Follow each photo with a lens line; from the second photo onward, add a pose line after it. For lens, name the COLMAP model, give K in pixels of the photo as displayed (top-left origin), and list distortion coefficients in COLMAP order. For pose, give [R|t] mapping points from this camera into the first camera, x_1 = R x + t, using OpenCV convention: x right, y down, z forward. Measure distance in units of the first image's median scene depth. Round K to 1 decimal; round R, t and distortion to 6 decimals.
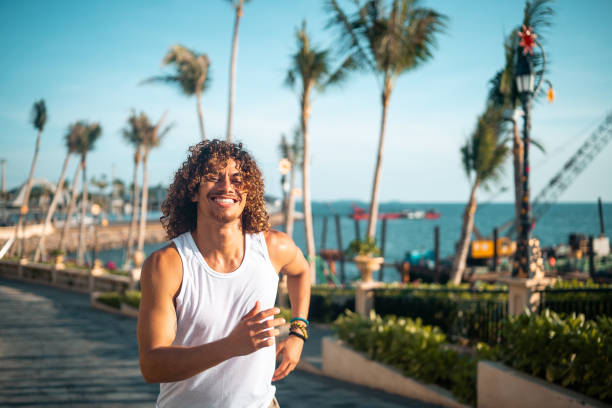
lens RADIAL K [[686.4, 0, 304.9], [0, 686.4, 178.9], [0, 0, 1]] dist [-0.023418, -0.000203]
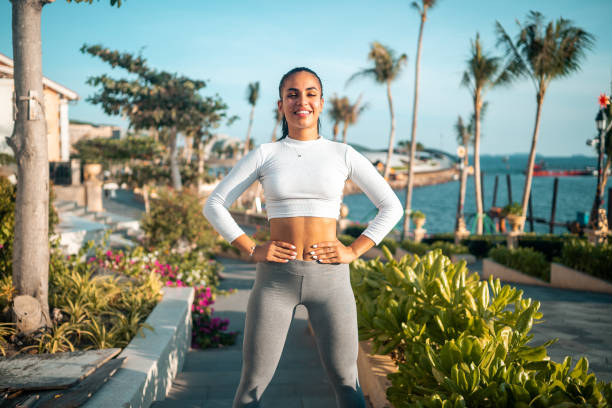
lens RADIAL K [[675.7, 0, 291.8], [0, 675.7, 188.0], [0, 0, 1]] dist [-0.002947, -0.000506]
pose [[0.964551, 0.019770, -0.263153, 0.001408], [0.001087, 0.996884, 0.078878, -0.040233], [0.263893, -0.076368, 0.961524, -0.342323]]
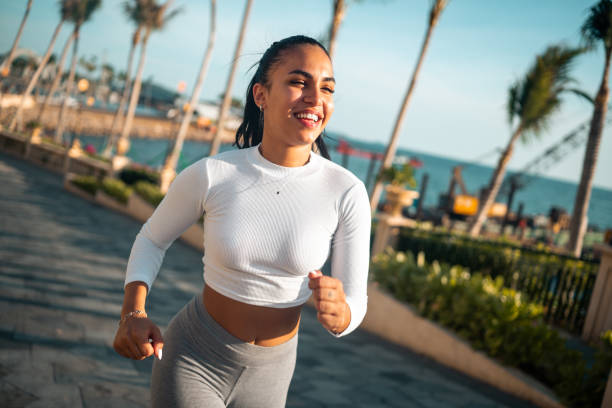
lens RADIAL K [[693.8, 0, 306.0], [0, 693.8, 204.0], [0, 0, 1]] dist [-0.008685, 0.007369]
pose [[0.982342, 0.182999, 0.038925, -0.028438], [-0.186705, 0.972253, 0.140941, 0.017983], [-0.012052, -0.145720, 0.989252, 0.081656]]
